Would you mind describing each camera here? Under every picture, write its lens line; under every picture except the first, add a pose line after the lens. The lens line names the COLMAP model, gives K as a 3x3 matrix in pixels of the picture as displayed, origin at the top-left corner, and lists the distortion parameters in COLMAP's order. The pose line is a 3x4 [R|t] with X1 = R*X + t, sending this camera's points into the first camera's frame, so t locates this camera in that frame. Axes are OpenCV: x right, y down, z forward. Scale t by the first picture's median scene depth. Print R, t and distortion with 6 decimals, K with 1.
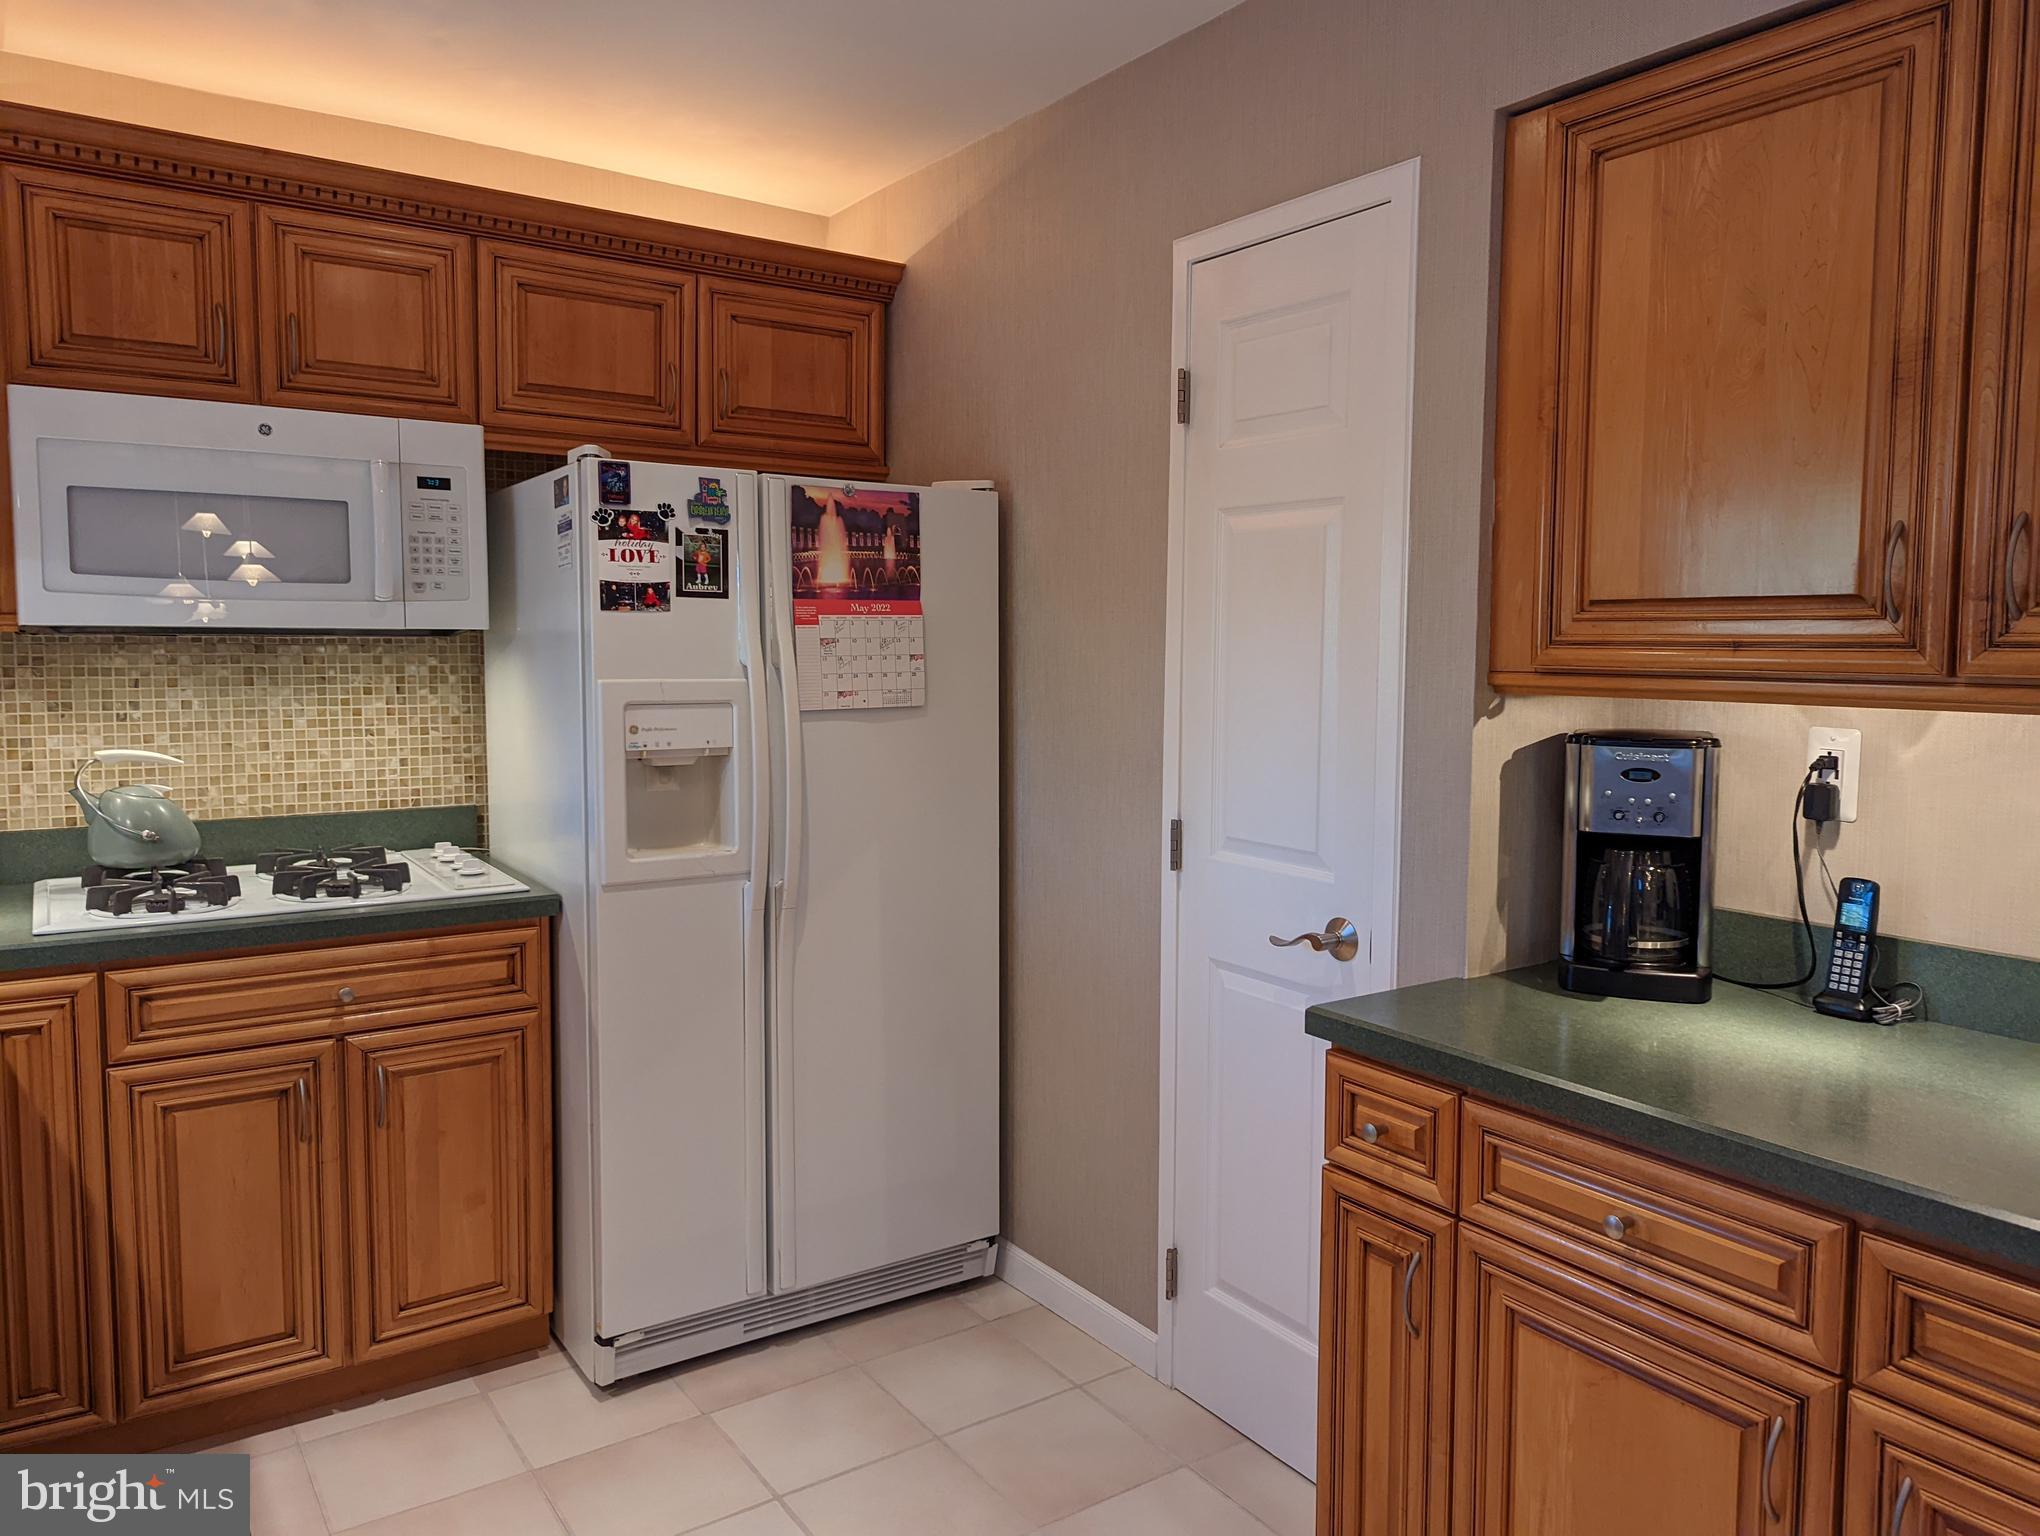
lens RADIAL K [[1455.1, 0, 1038.4], [0, 1455.1, 750.2], [0, 0, 1]] dist [0.043314, -0.034707]
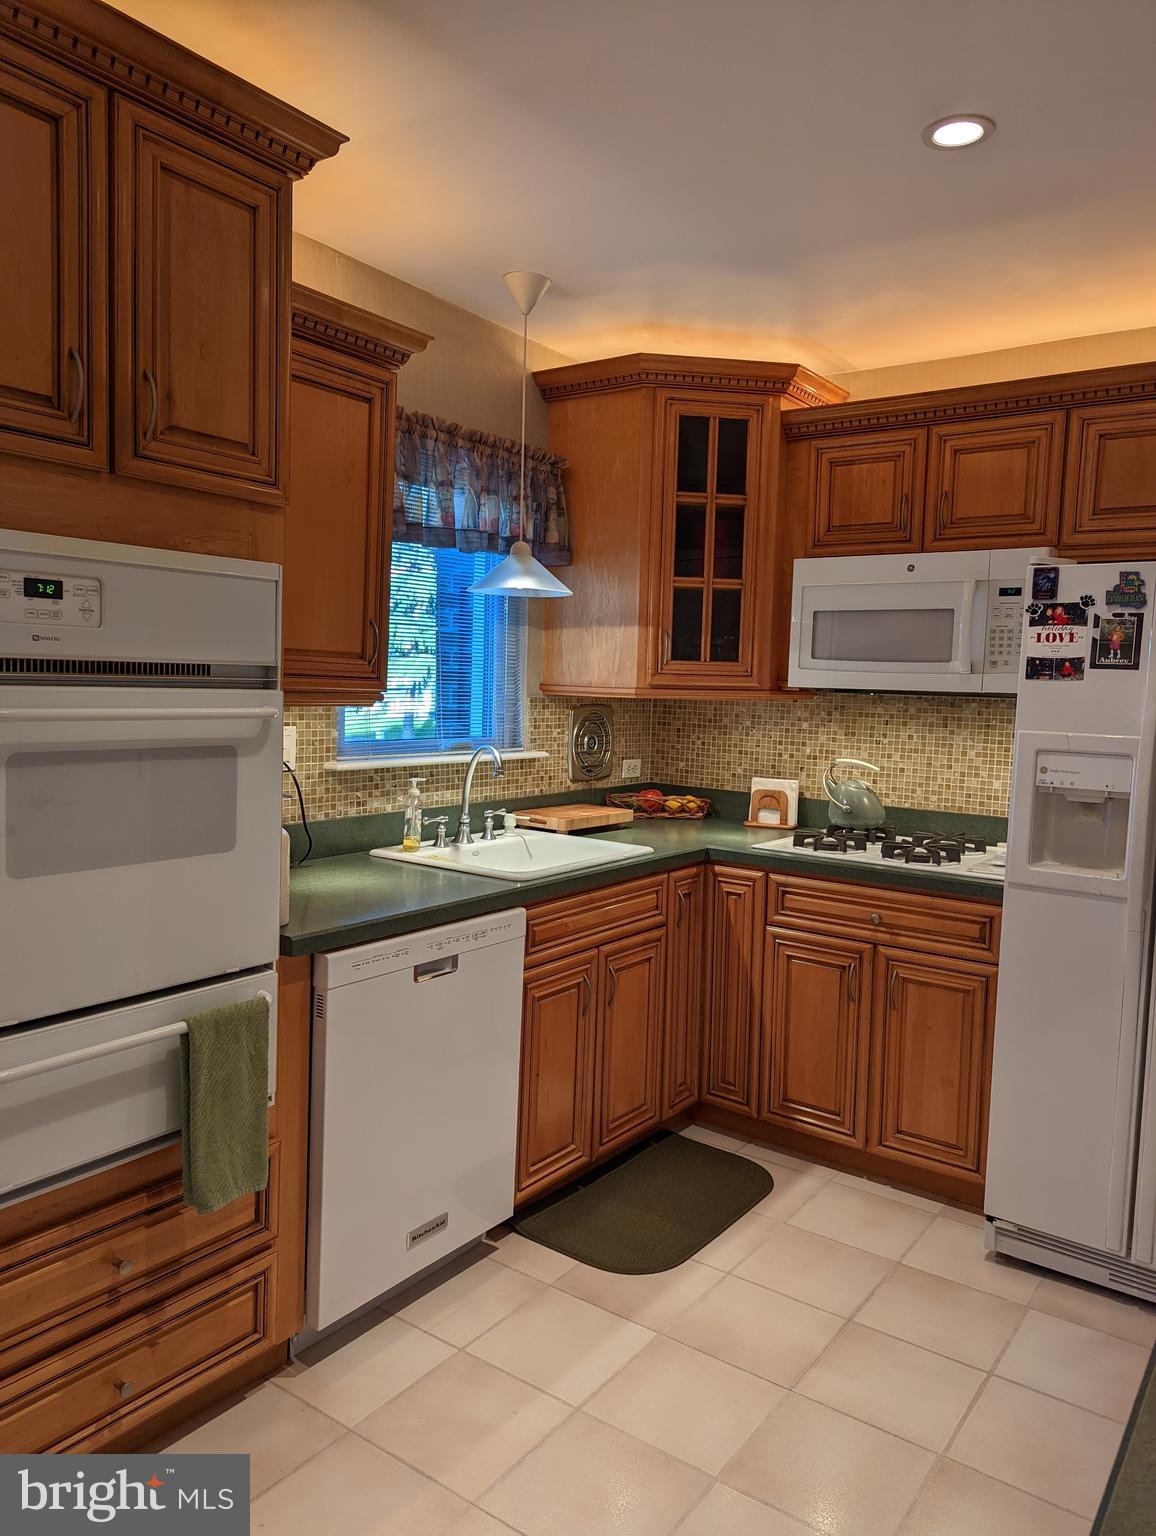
lens RADIAL K [[1096.8, 0, 589.6], [0, 1096.8, 771.1], [0, 0, 1]] dist [0.061840, -0.055776]
pose [[0.324308, 0.081776, -0.942410, 0.516176], [-0.101045, 0.993551, 0.051442, -0.022328], [0.940539, 0.078543, 0.330480, 0.279108]]
